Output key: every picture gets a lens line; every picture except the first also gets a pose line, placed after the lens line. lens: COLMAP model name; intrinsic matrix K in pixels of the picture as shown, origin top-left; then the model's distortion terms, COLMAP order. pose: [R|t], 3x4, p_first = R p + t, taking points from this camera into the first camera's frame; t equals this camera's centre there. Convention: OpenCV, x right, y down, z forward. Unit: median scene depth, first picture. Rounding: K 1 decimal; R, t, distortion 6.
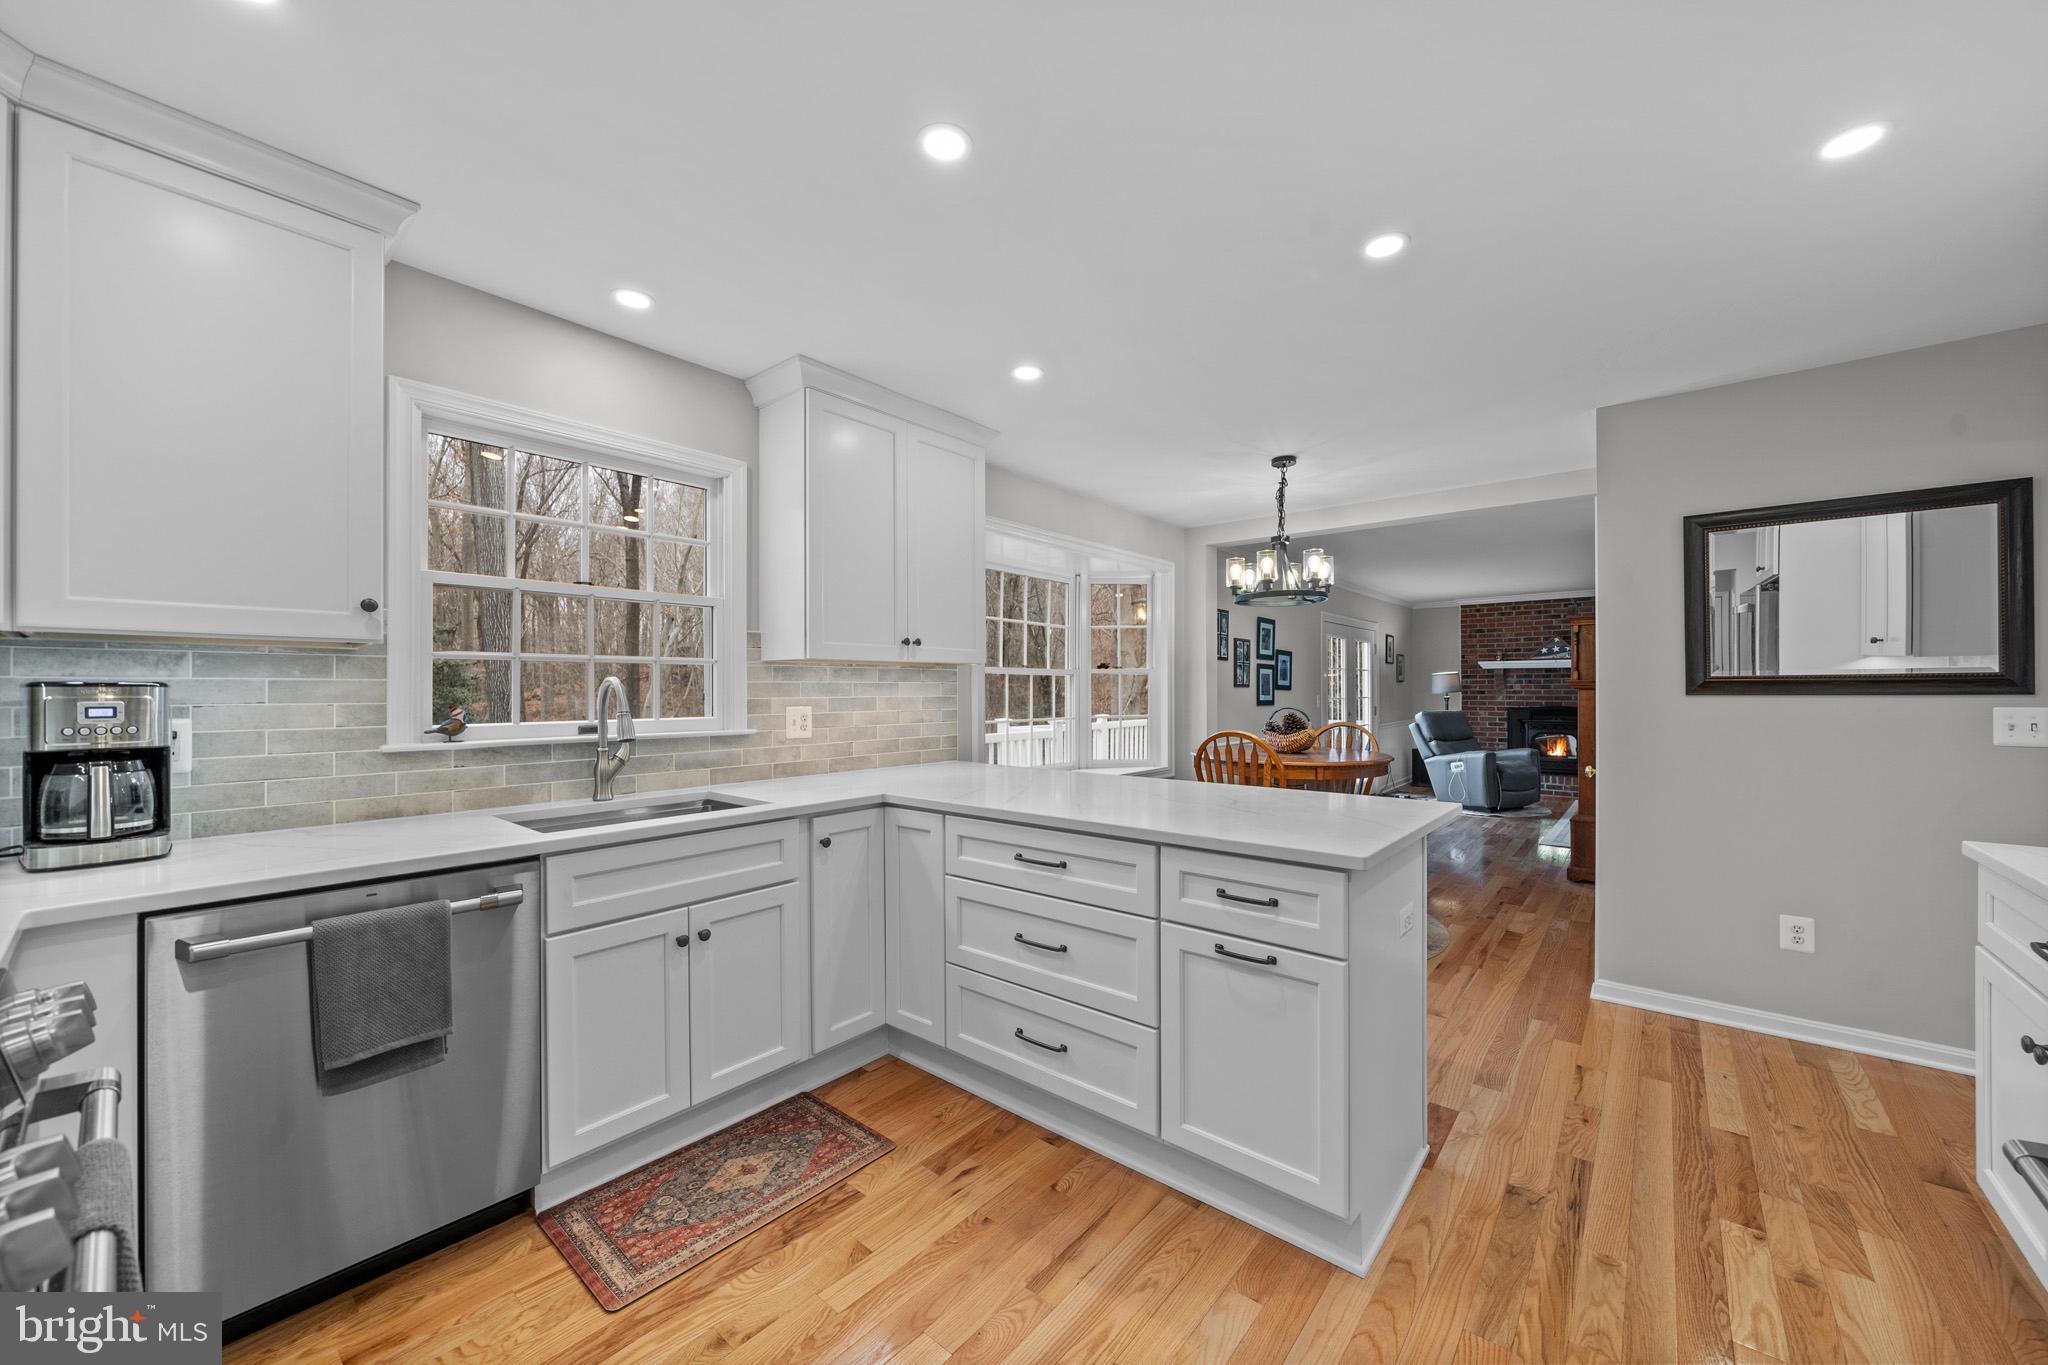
lens RADIAL K [[753.2, 0, 1026.3], [0, 753.2, 689.9], [0, 0, 1]] dist [-0.000560, 0.000061]
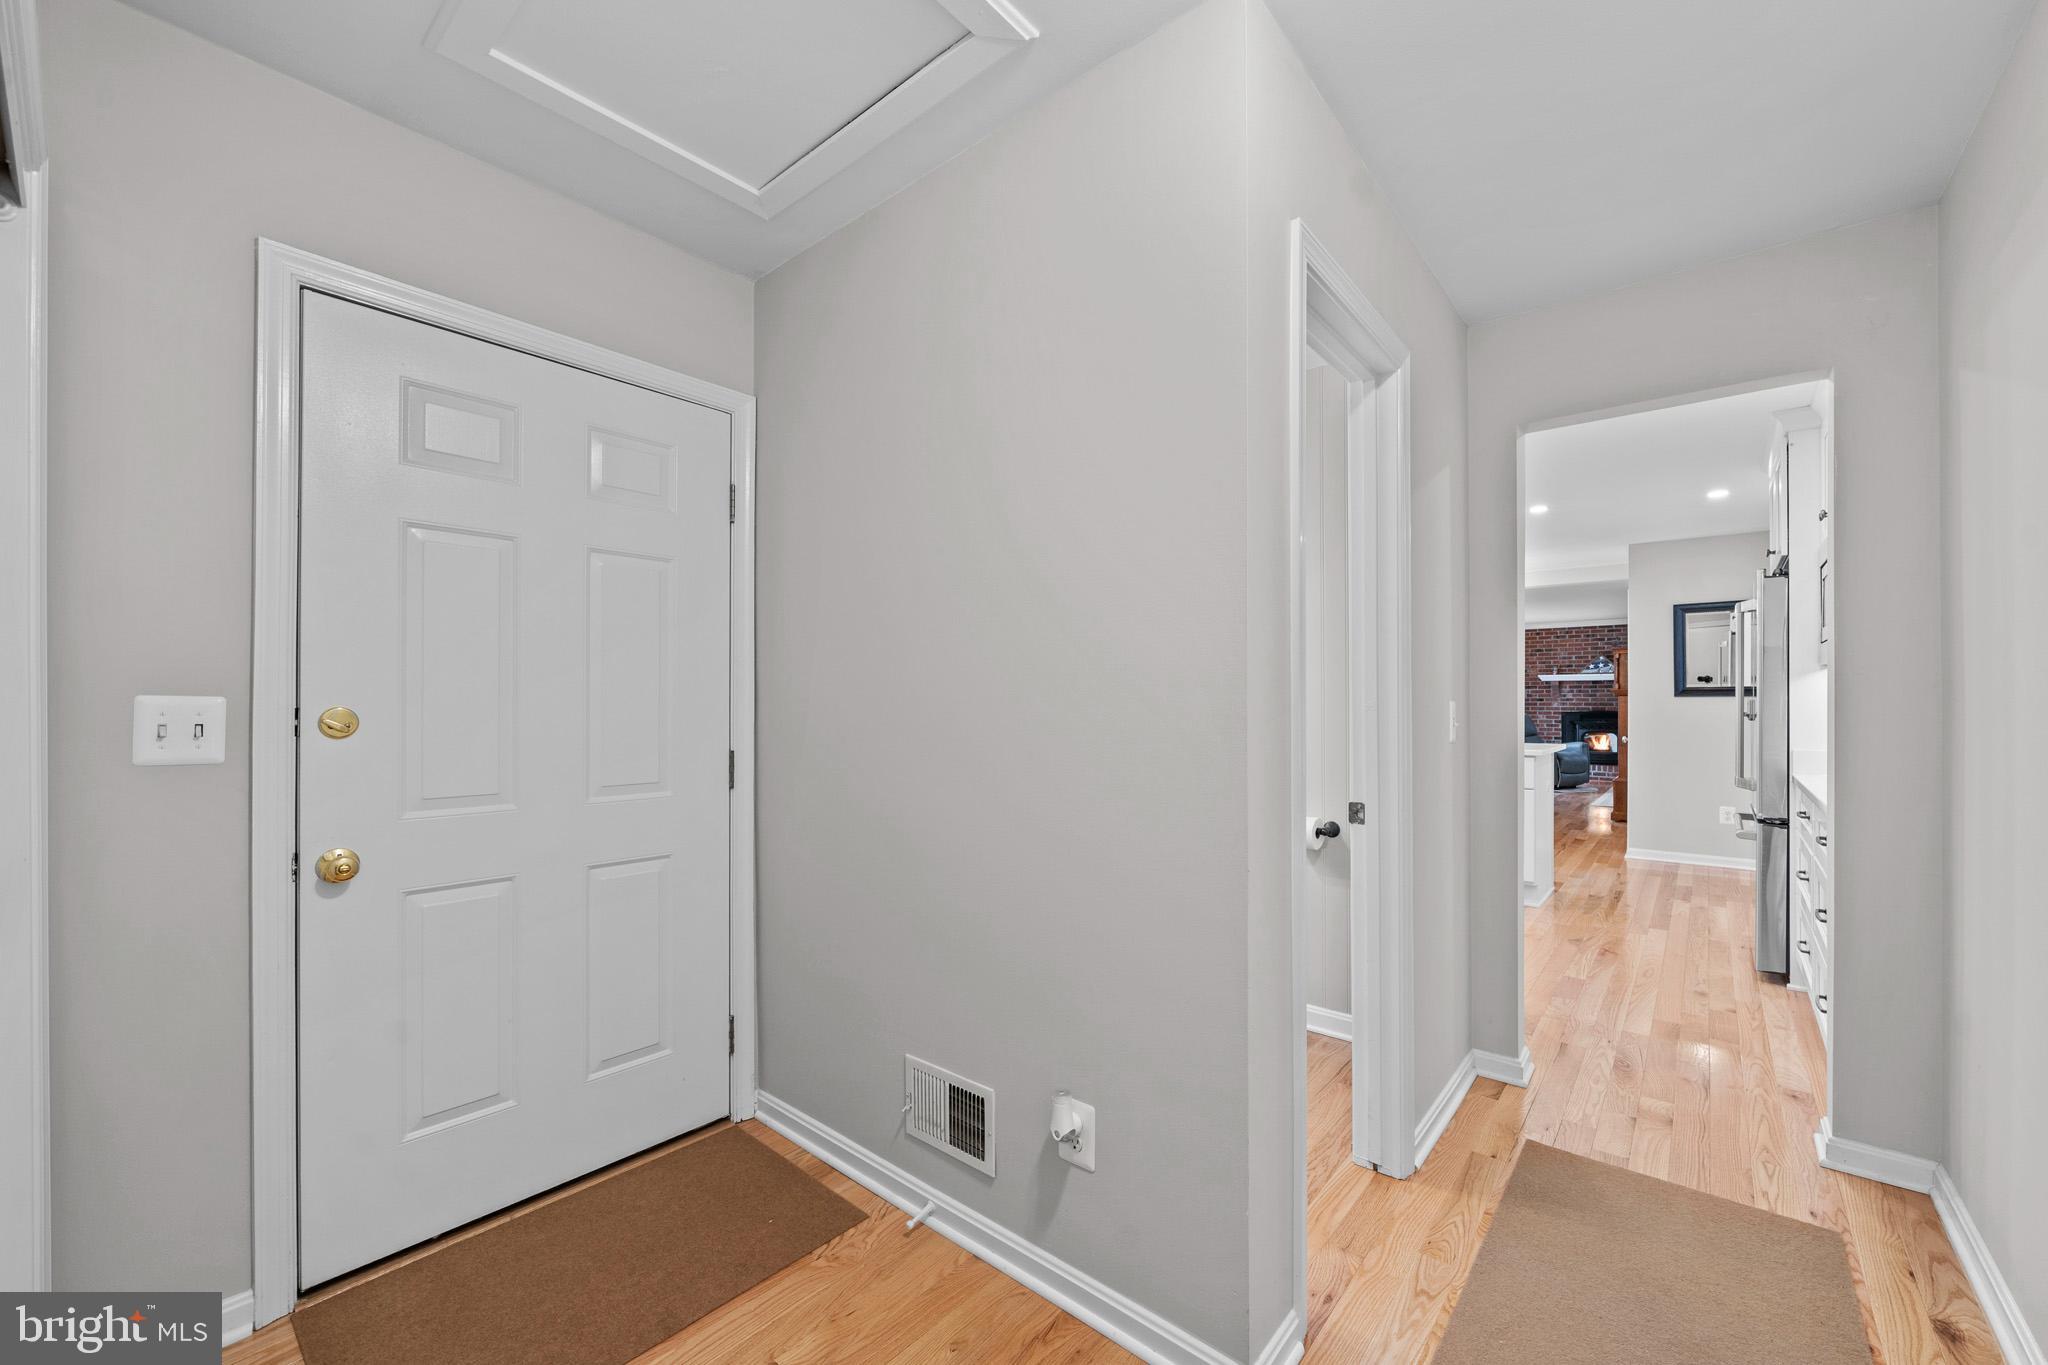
lens RADIAL K [[802.1, 0, 1034.9], [0, 802.1, 697.0], [0, 0, 1]] dist [-0.001384, -0.000145]
pose [[0.999982, 0.004744, 0.003725, -0.688791], [-0.004733, 0.999984, -0.003085, 0.019548], [-0.003739, 0.003067, 0.999988, -0.936896]]
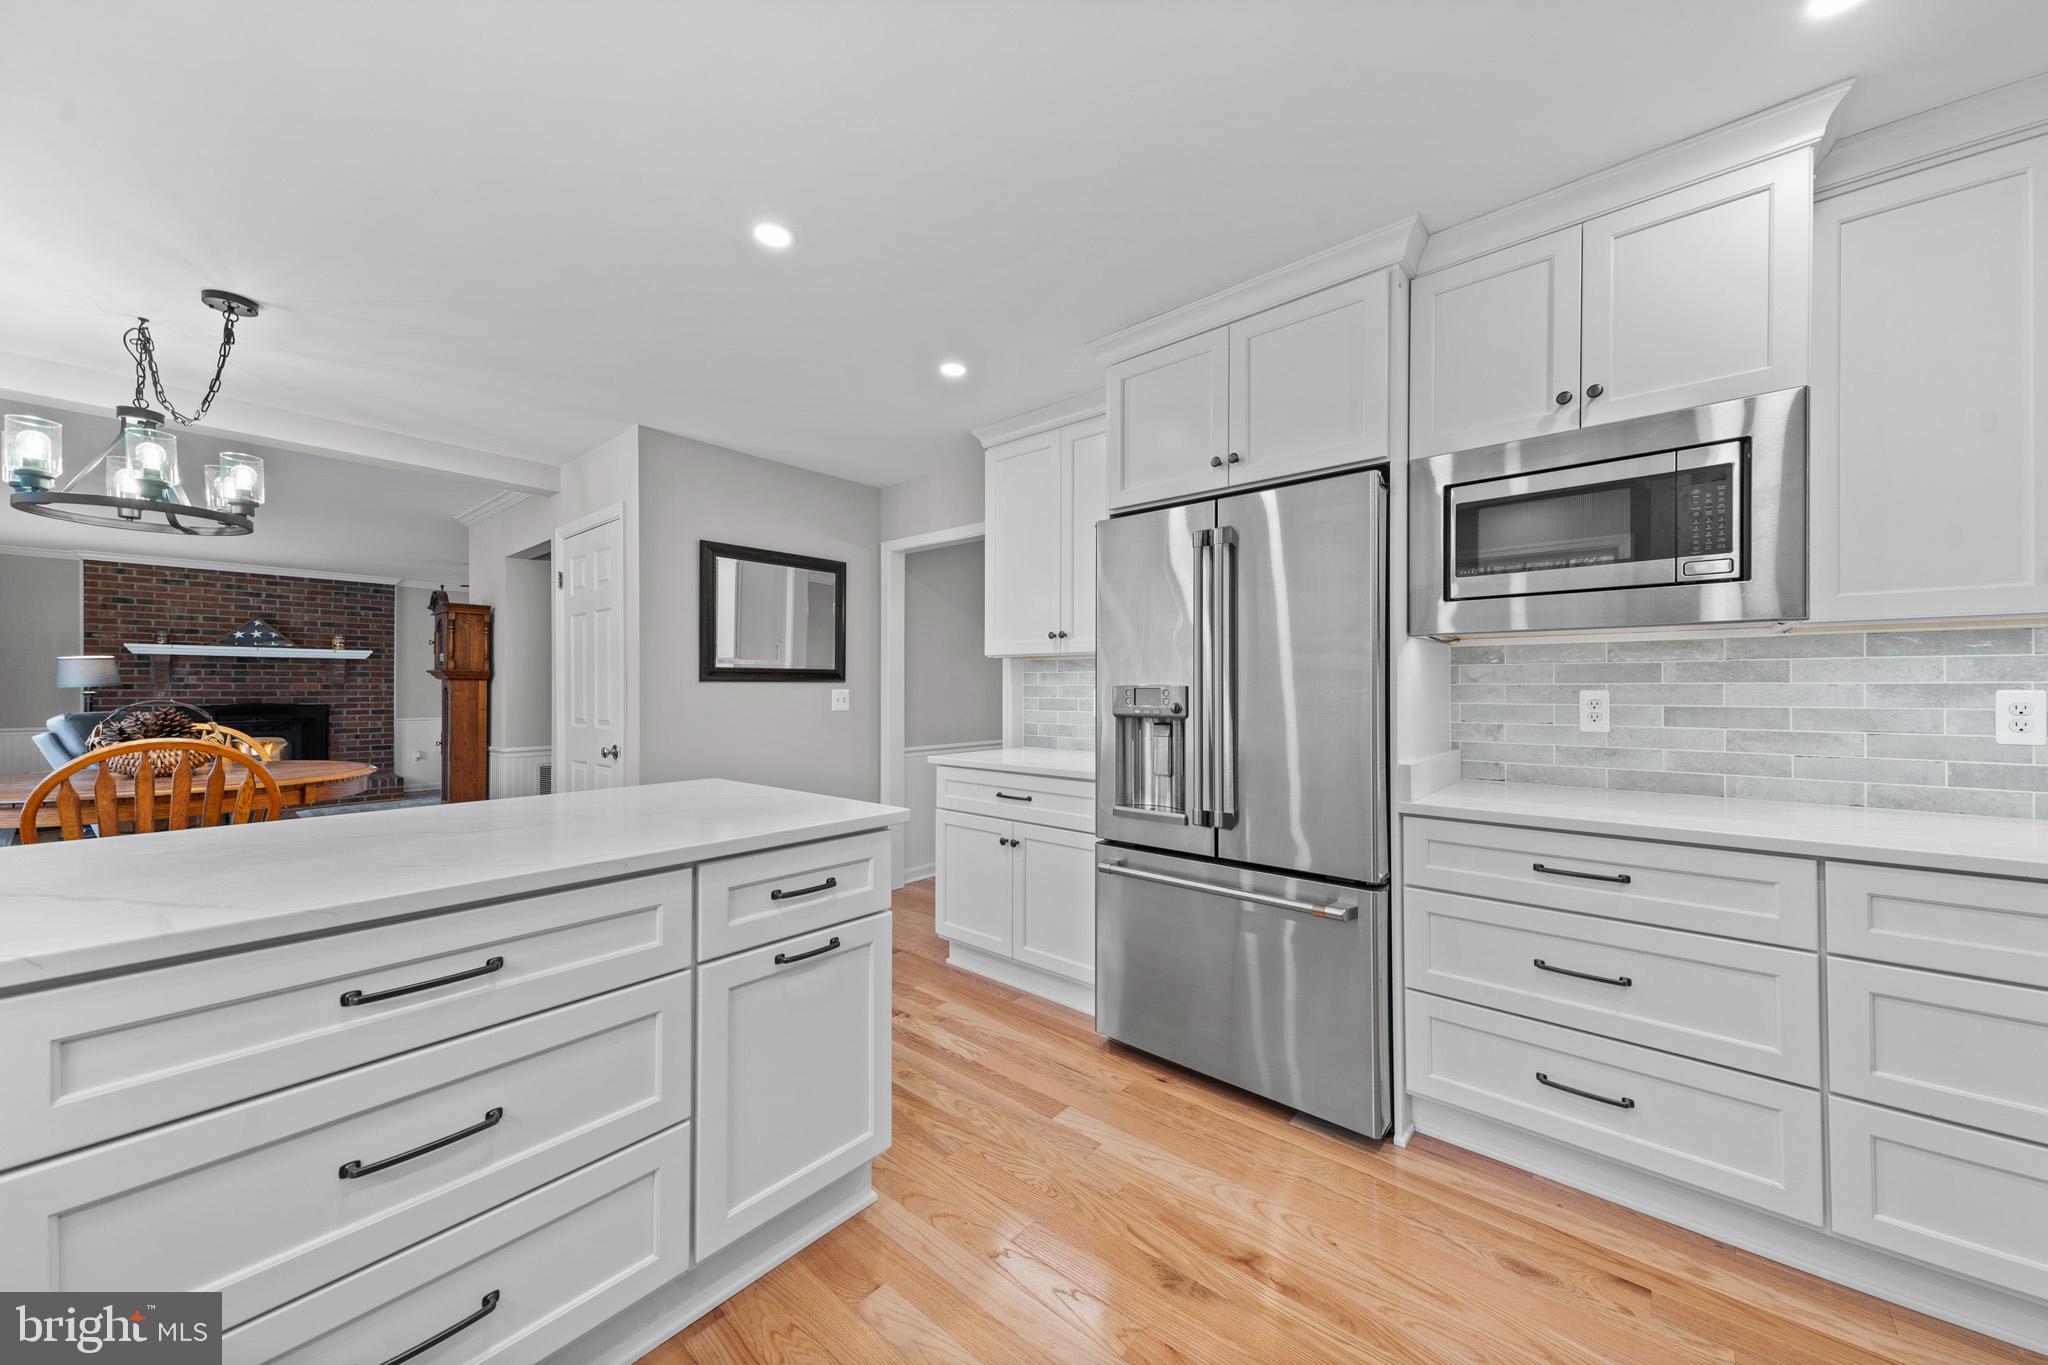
lens RADIAL K [[732.0, 0, 1039.4], [0, 732.0, 683.4], [0, 0, 1]] dist [0.016199, 0.000061]
pose [[0.000273, 0.010670, 0.999943, -0.318716], [-0.001305, 0.999942, -0.010670, 0.020013], [-0.999999, -0.001302, 0.000286, 0.382353]]
